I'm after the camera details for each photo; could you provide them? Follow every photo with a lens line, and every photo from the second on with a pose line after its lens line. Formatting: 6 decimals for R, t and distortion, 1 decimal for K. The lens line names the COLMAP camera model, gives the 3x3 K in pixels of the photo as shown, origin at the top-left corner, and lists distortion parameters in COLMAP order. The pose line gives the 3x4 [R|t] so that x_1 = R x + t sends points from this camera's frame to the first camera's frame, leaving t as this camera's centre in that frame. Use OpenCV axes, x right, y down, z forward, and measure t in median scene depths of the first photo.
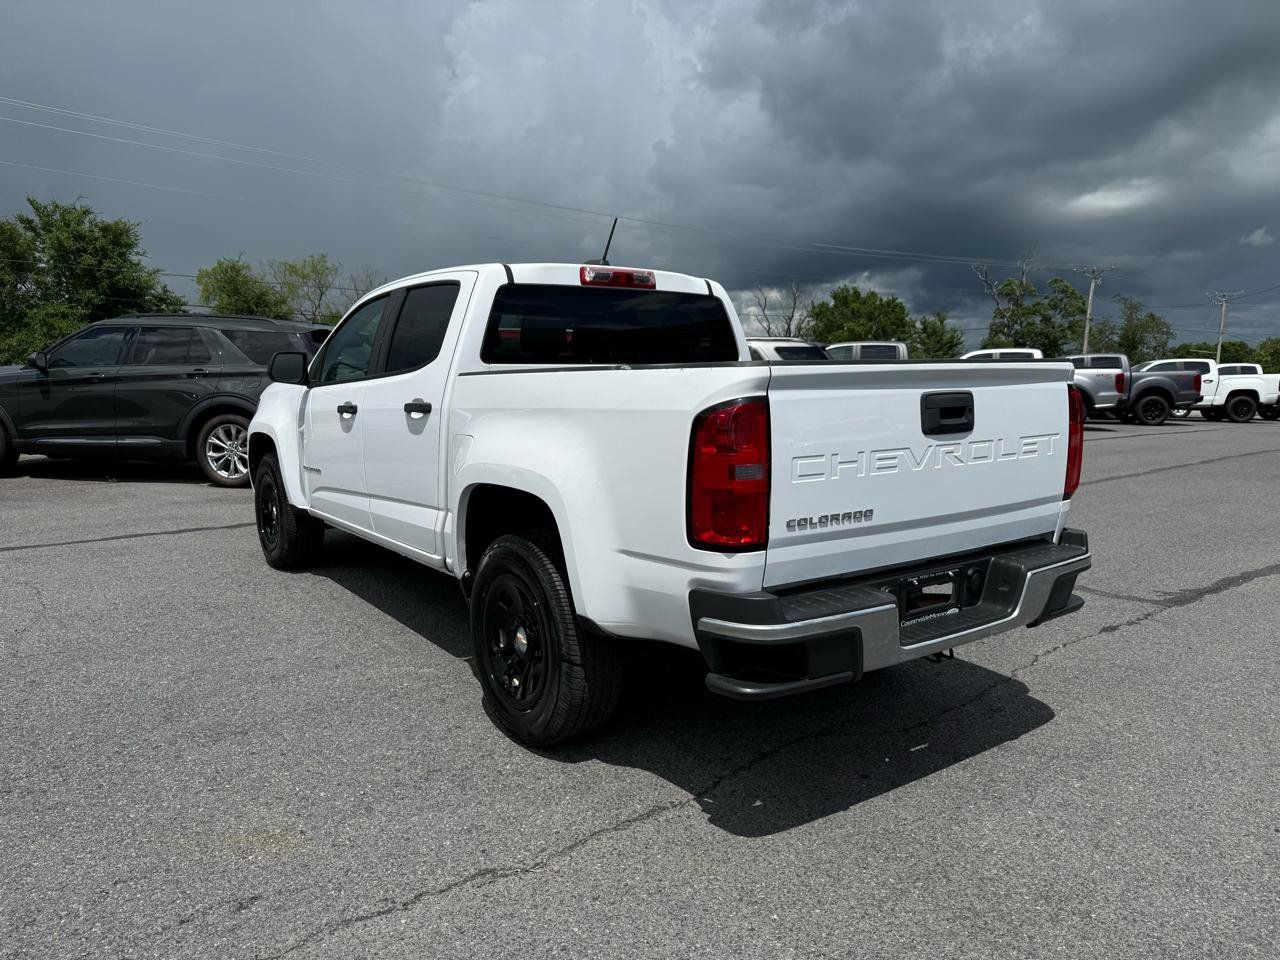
lens RADIAL K [[910.9, 0, 626.2], [0, 910.9, 471.2], [0, 0, 1]] dist [0.024589, -0.029403]
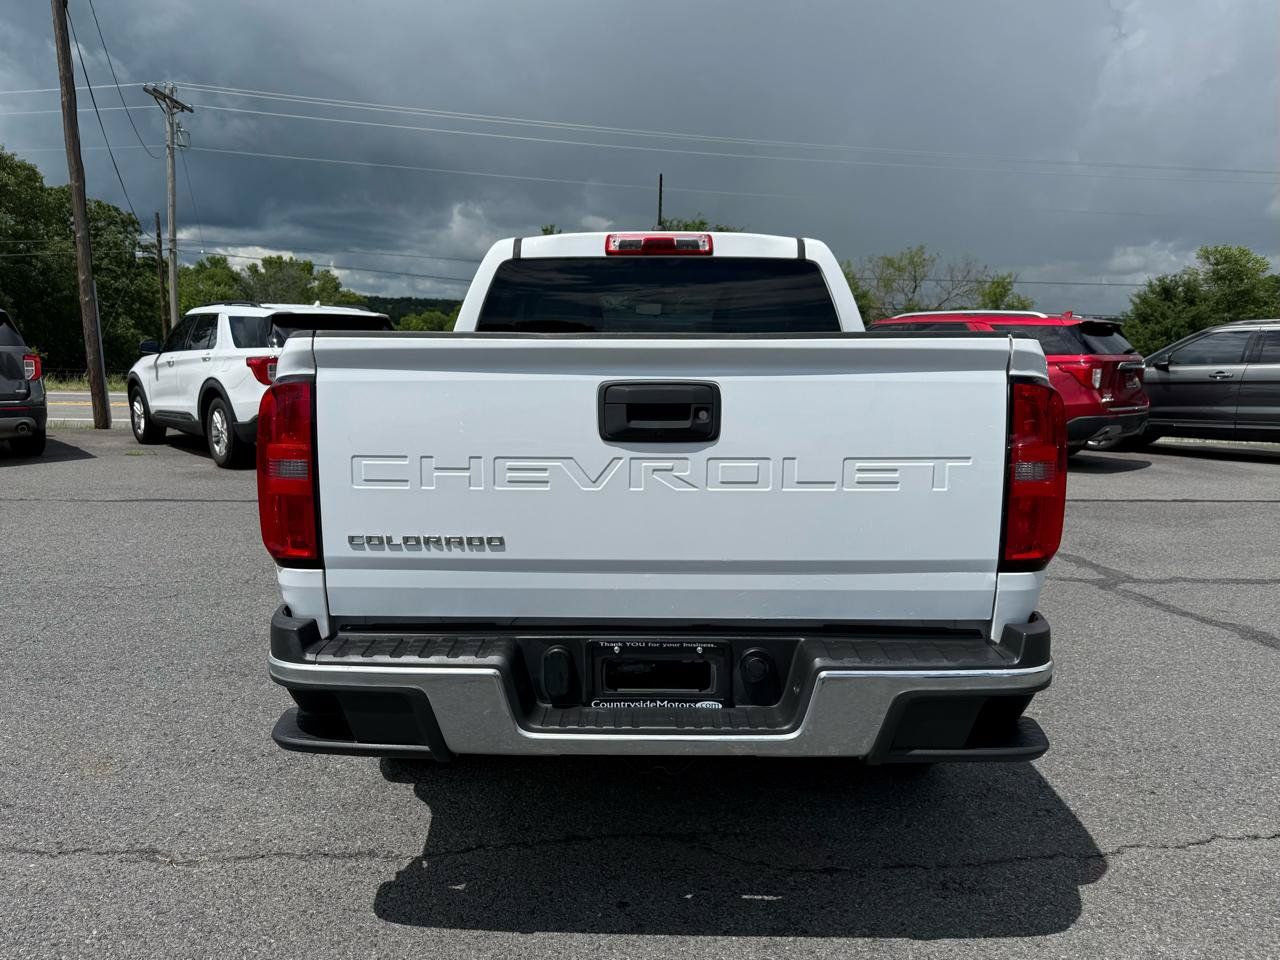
lens RADIAL K [[923.7, 0, 651.8], [0, 923.7, 481.0], [0, 0, 1]] dist [0.011945, -0.017785]
pose [[0.804185, 0.081858, -0.588715, 0.677947], [-0.072852, 0.996578, 0.039053, -0.034357], [0.589897, 0.011483, 0.807397, 0.404678]]
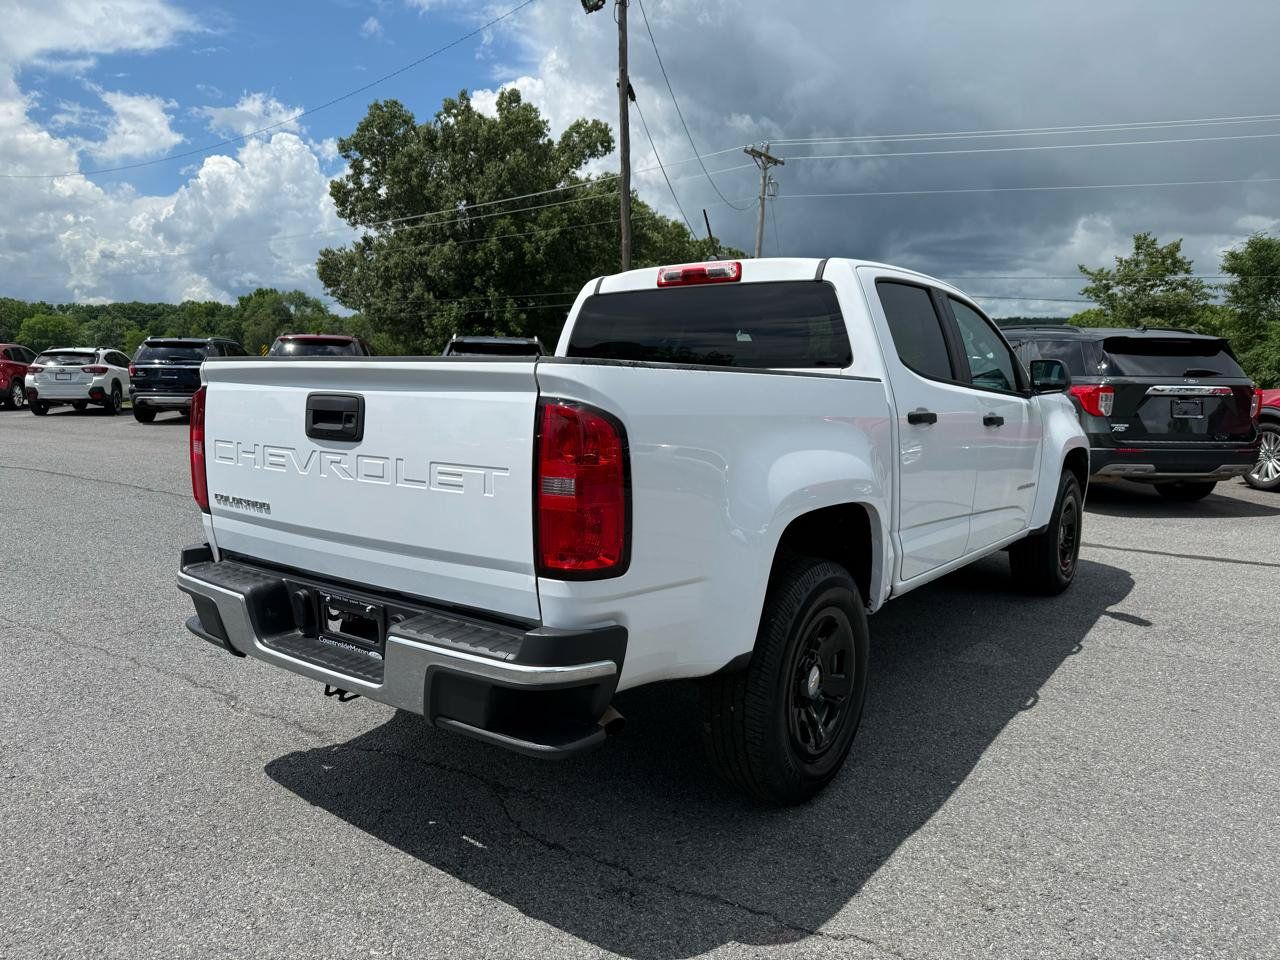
lens RADIAL K [[923.7, 0, 665.6], [0, 923.7, 465.7], [0, 0, 1]] dist [0.011945, -0.017785]
pose [[0.287977, 0.096065, -0.952807, 1.177123], [-0.119877, 0.990746, 0.063658, -0.101546], [0.950105, 0.095888, 0.296828, 0.942862]]
